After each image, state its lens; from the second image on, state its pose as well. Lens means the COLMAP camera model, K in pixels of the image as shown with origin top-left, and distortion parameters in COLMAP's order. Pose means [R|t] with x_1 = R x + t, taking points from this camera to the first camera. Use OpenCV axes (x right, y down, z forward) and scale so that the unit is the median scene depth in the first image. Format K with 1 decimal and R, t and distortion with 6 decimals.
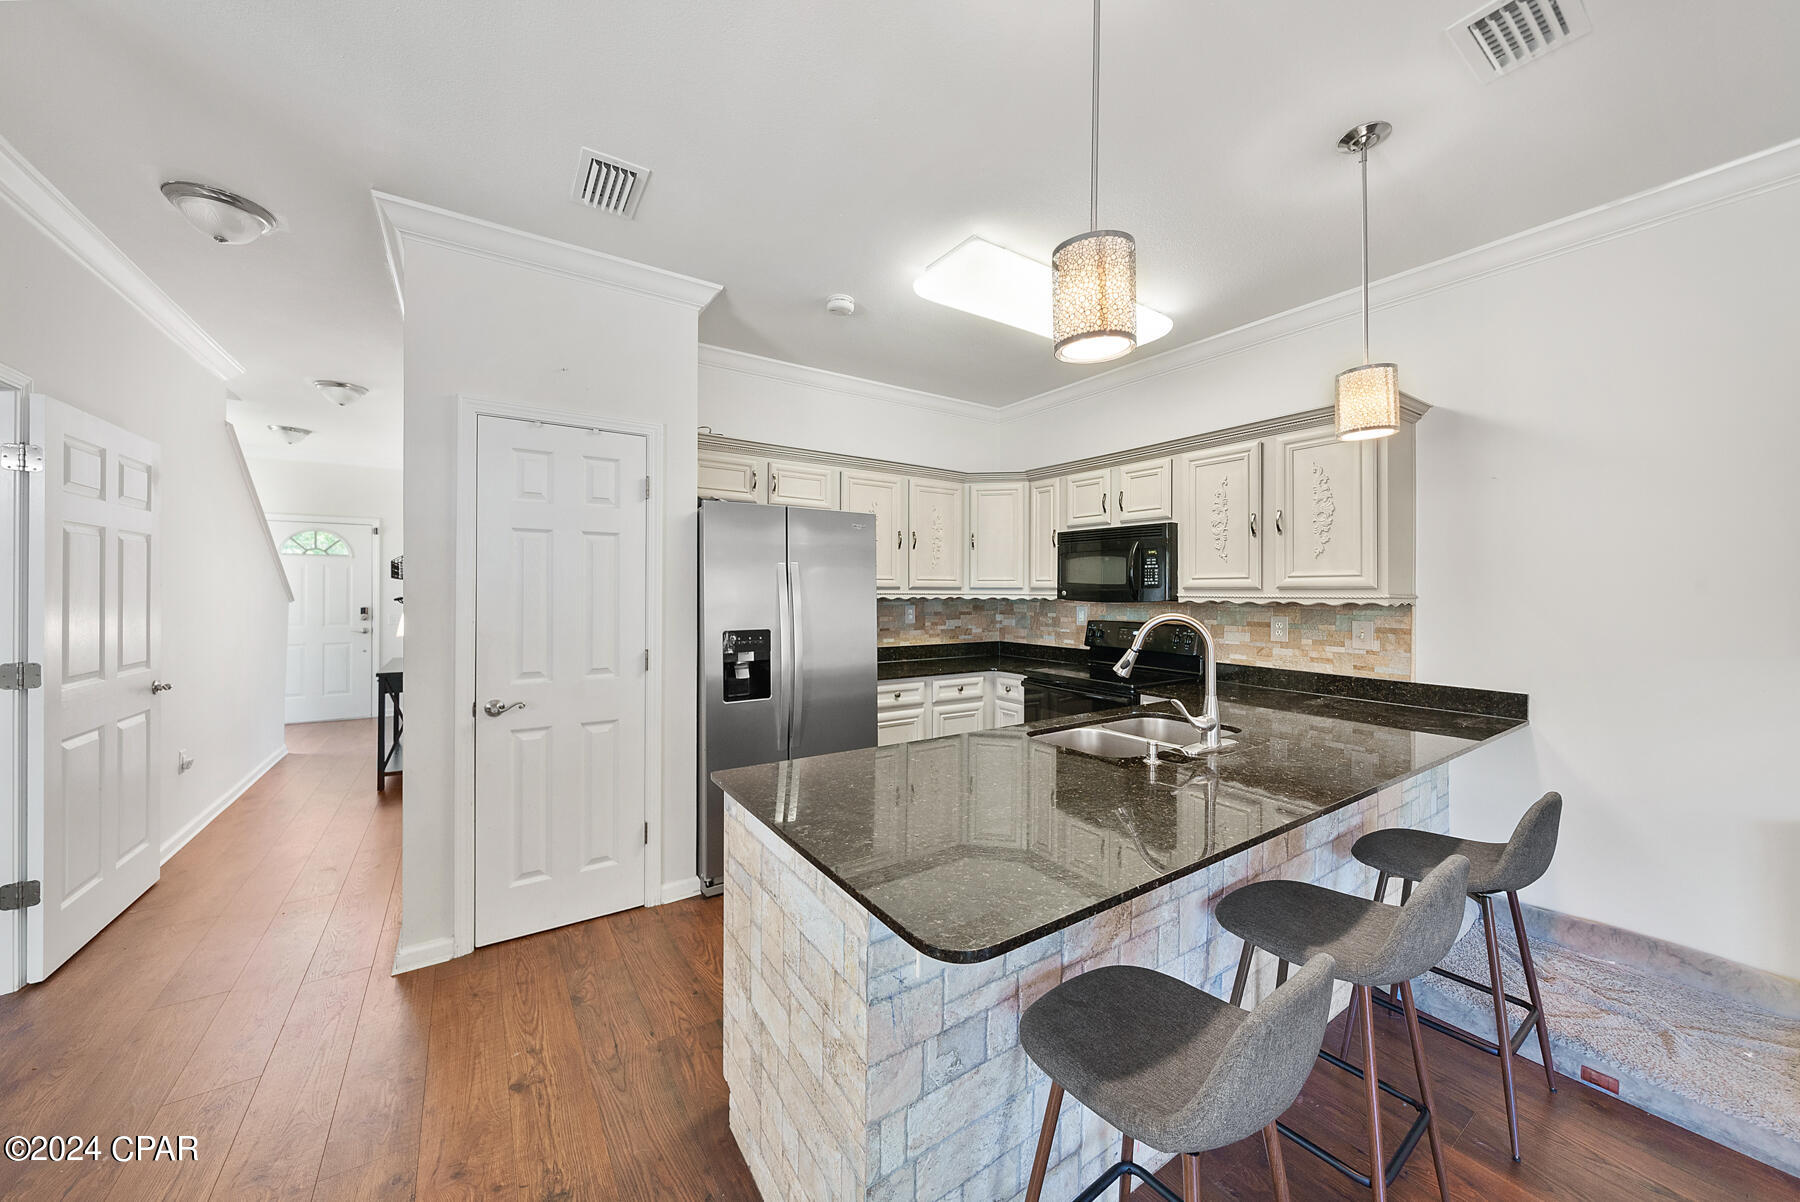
lens RADIAL K [[640.1, 0, 897.8], [0, 640.1, 591.0], [0, 0, 1]] dist [-0.002466, -0.000099]
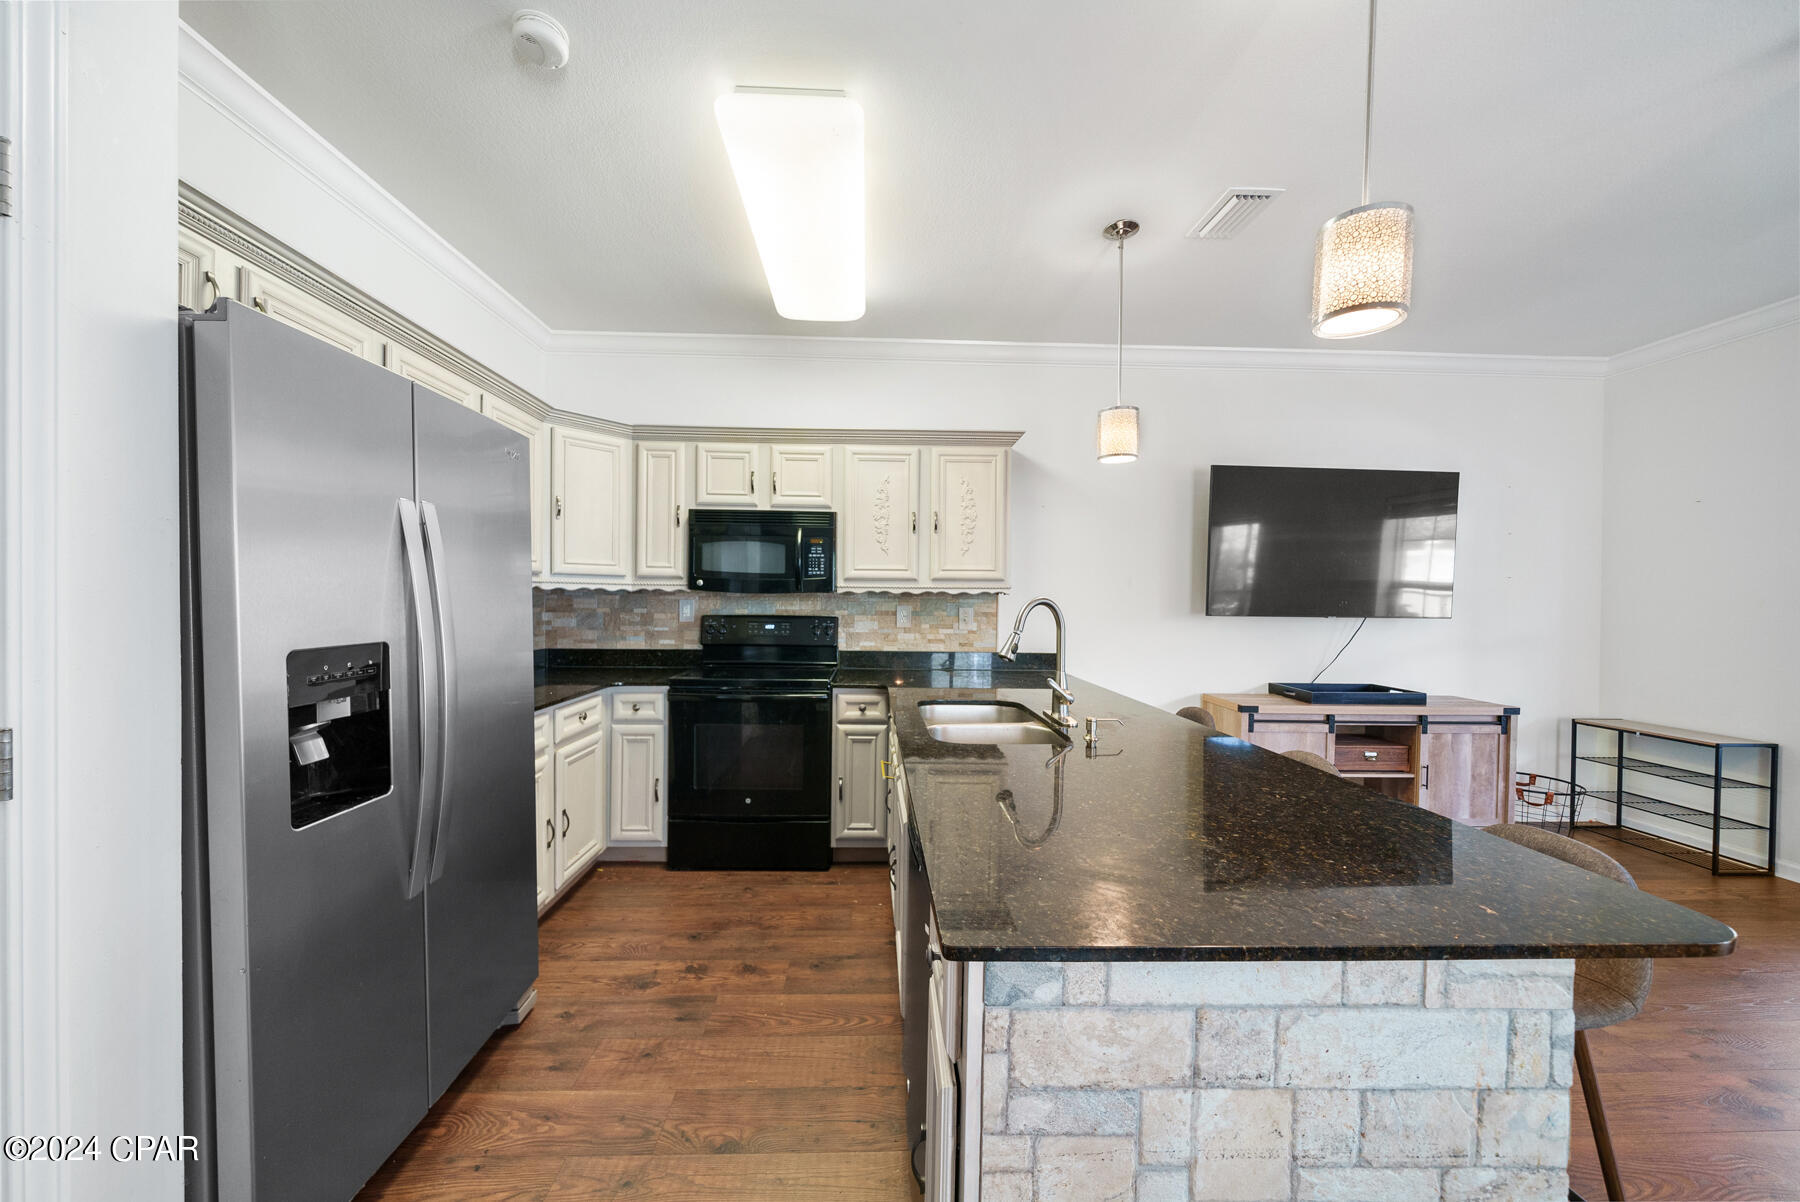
lens RADIAL K [[623.5, 0, 894.6], [0, 623.5, 604.4], [0, 0, 1]] dist [-0.002711, -0.000063]
pose [[0.528233, -0.008363, 0.849058, -0.345976], [-0.006648, 0.999880, 0.013984, 0.021711], [-0.849073, -0.013032, 0.528114, 0.413088]]
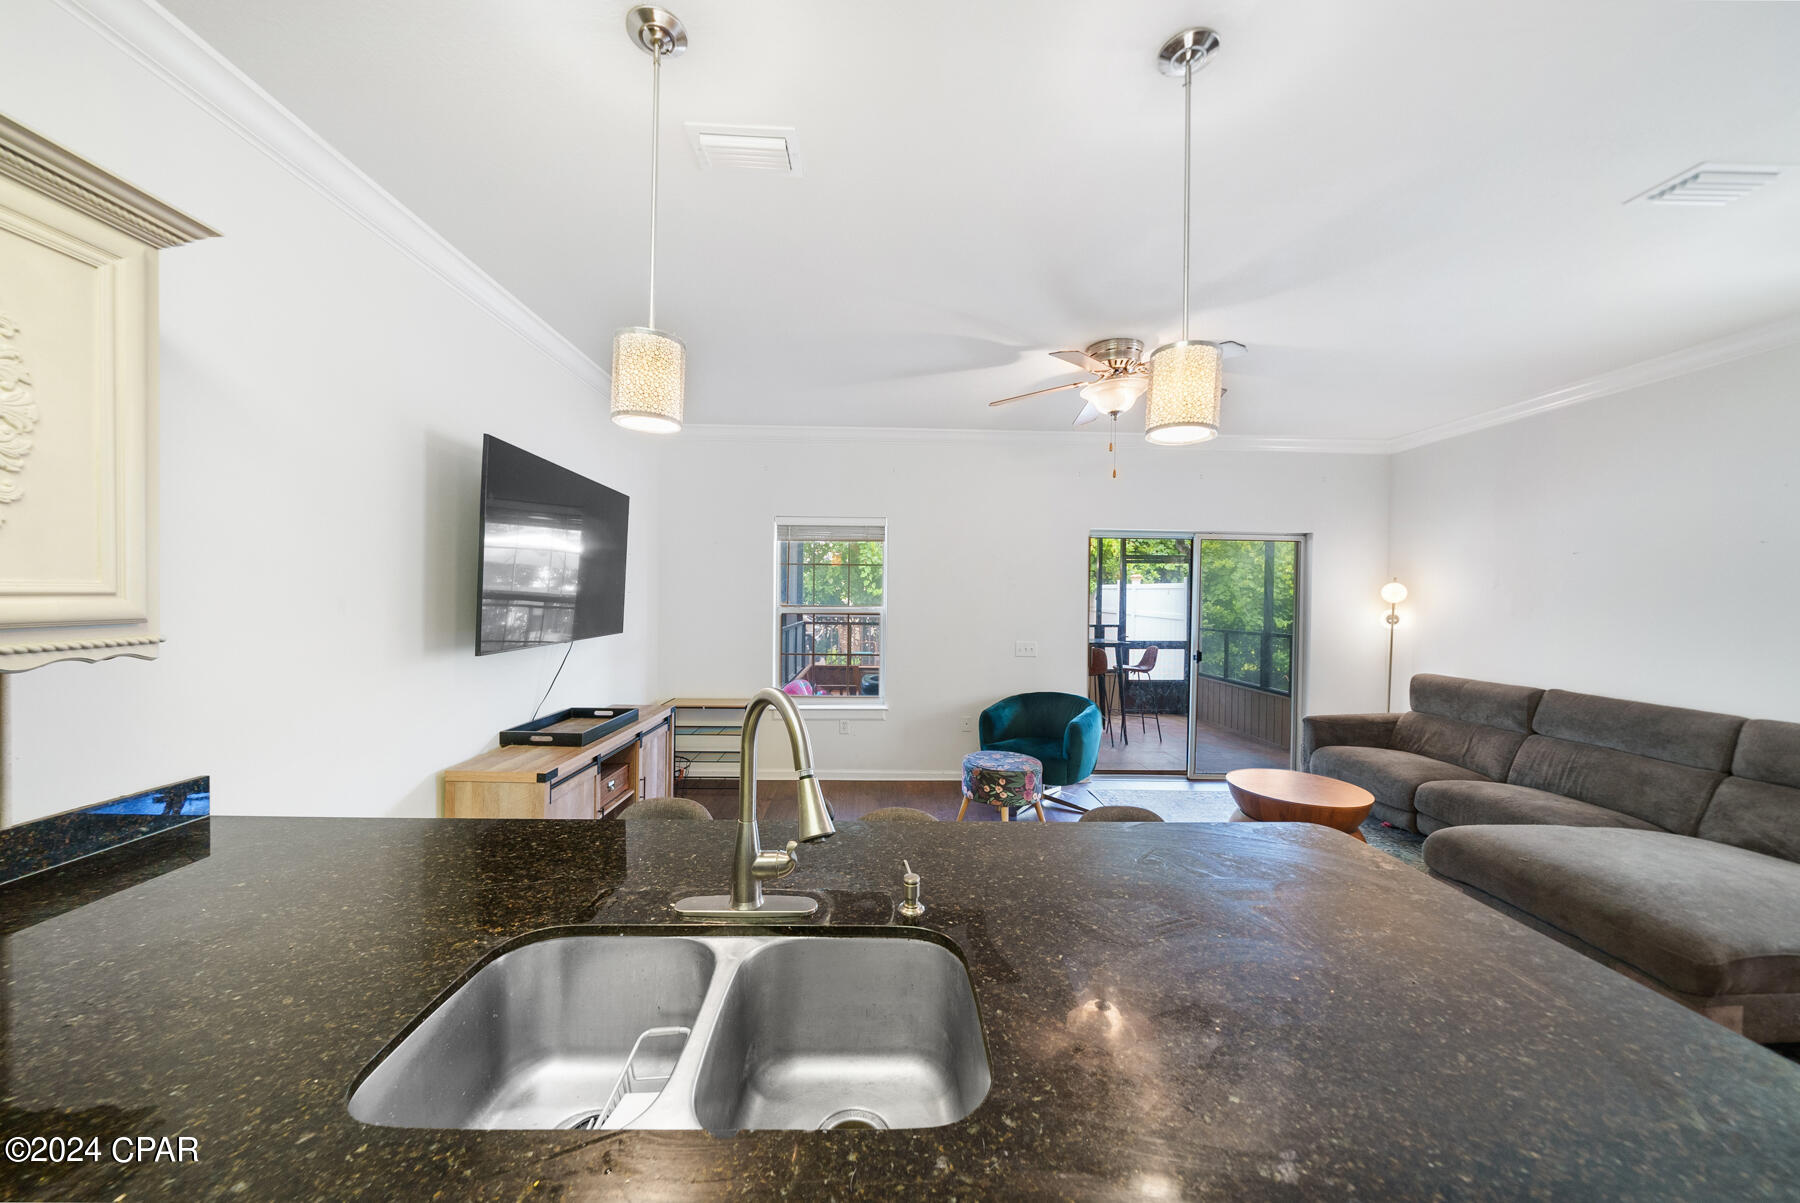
lens RADIAL K [[623.5, 0, 894.6], [0, 623.5, 604.9], [0, 0, 1]] dist [-0.002711, -0.000063]
pose [[-0.841434, -0.029815, 0.539537, 0.051714], [-0.019497, 0.999502, 0.024827, -0.033242], [-0.540008, 0.010371, -0.841596, 0.856873]]
